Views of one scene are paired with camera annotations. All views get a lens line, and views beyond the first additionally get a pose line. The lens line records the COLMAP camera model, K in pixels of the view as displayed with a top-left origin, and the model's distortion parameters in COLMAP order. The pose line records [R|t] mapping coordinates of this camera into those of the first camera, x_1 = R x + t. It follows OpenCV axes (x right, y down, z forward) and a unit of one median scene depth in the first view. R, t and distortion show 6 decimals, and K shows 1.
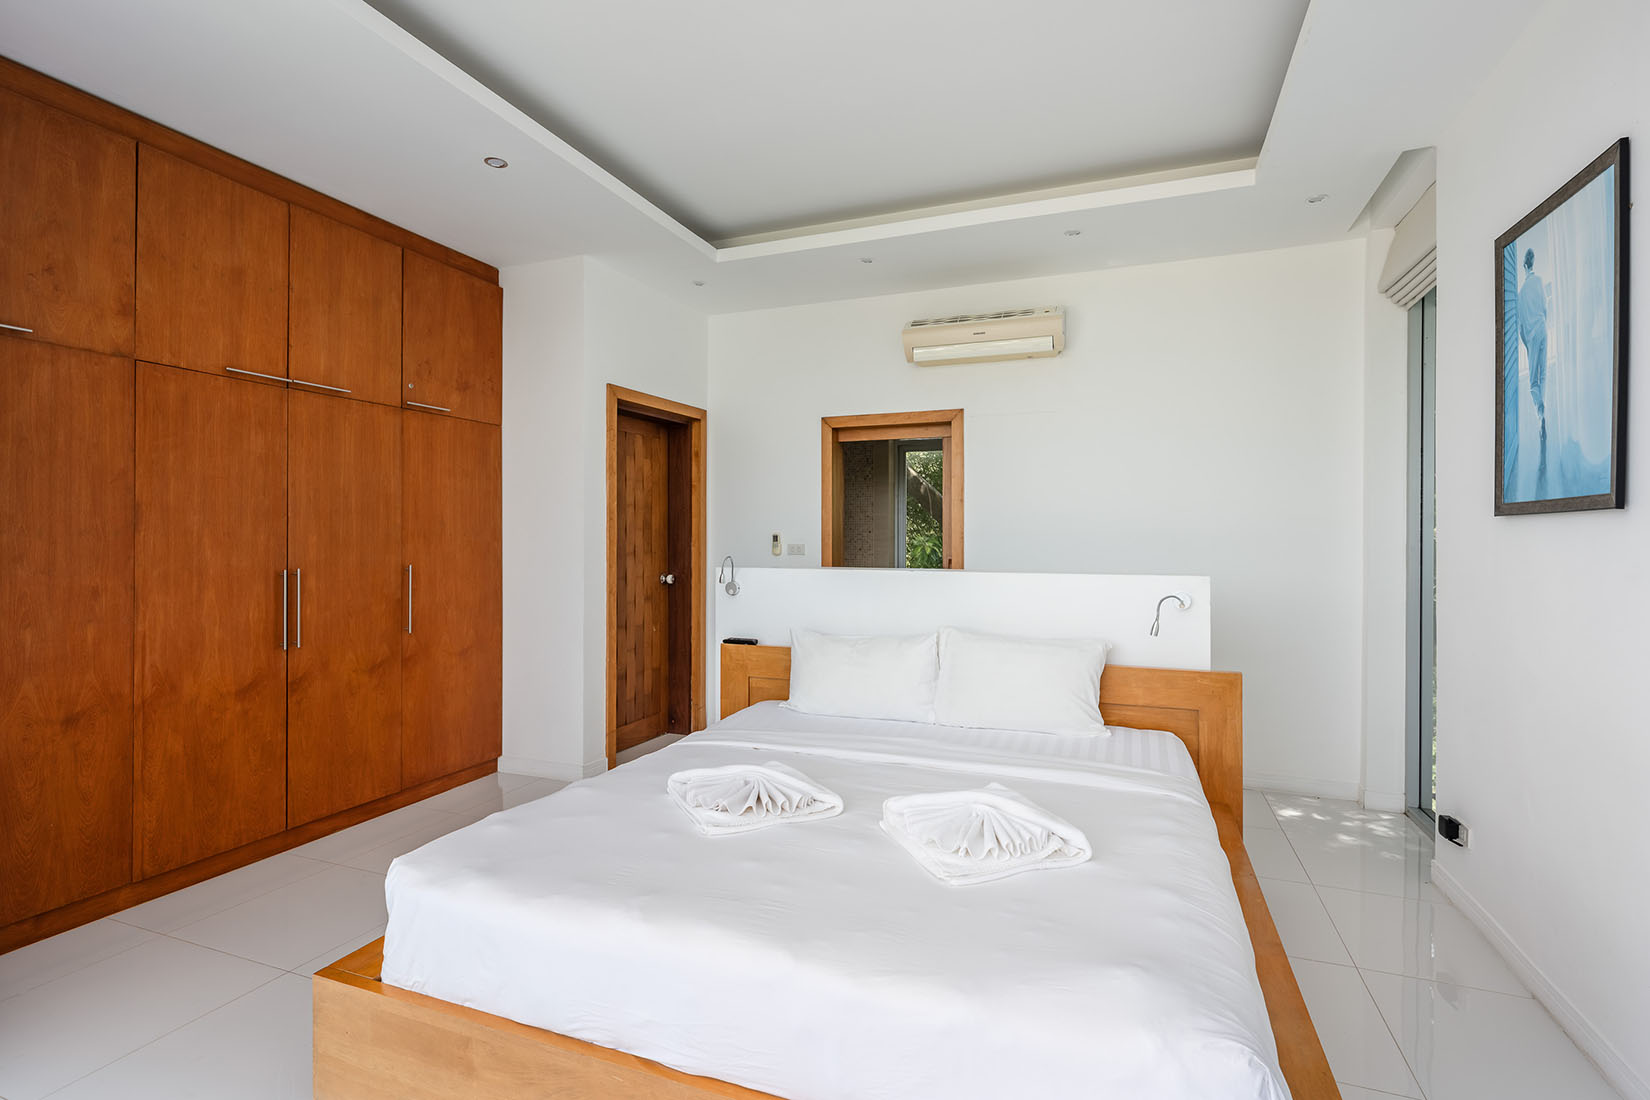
lens RADIAL K [[760.7, 0, 822.0], [0, 760.7, 546.7], [0, 0, 1]] dist [0.004873, 0.000365]
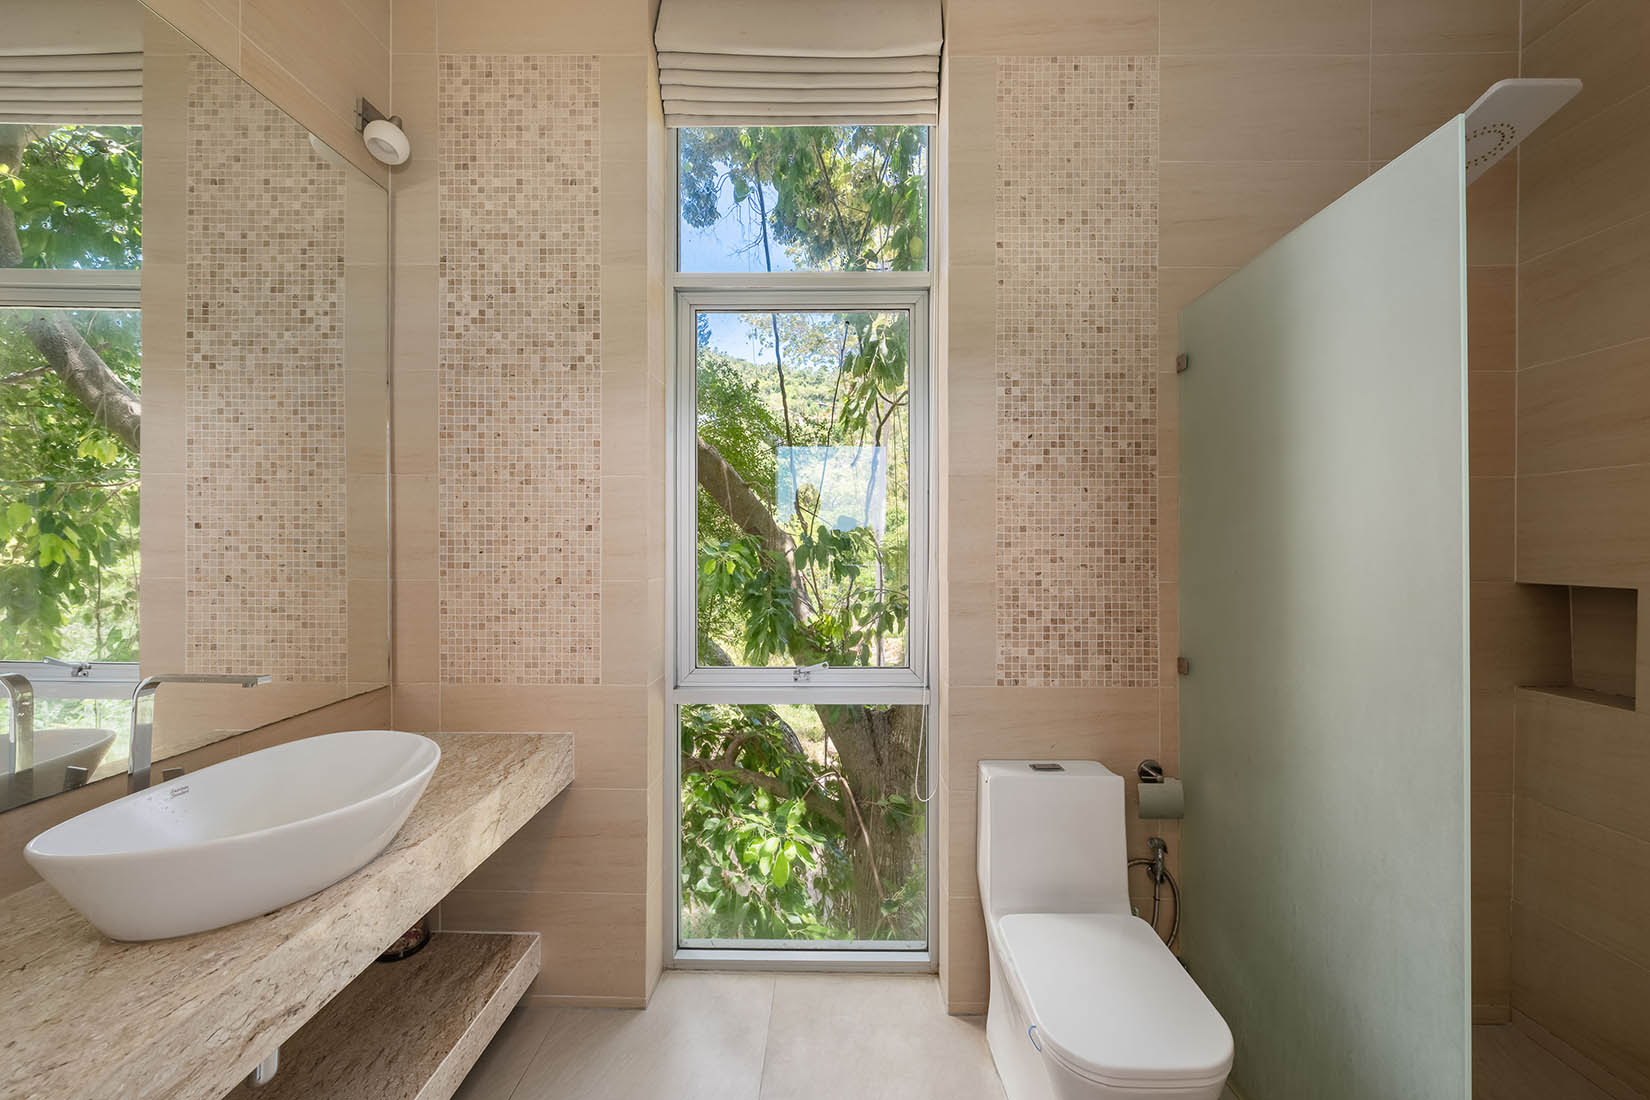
lens RADIAL K [[679.0, 0, 829.6], [0, 679.0, 547.7], [0, 0, 1]] dist [-0.003777, -0.000015]
pose [[0.949650, -0.002201, 0.313306, 0.069943], [0.004562, 0.999966, -0.006803, -0.008102], [-0.313281, 0.007890, 0.949628, 0.679970]]
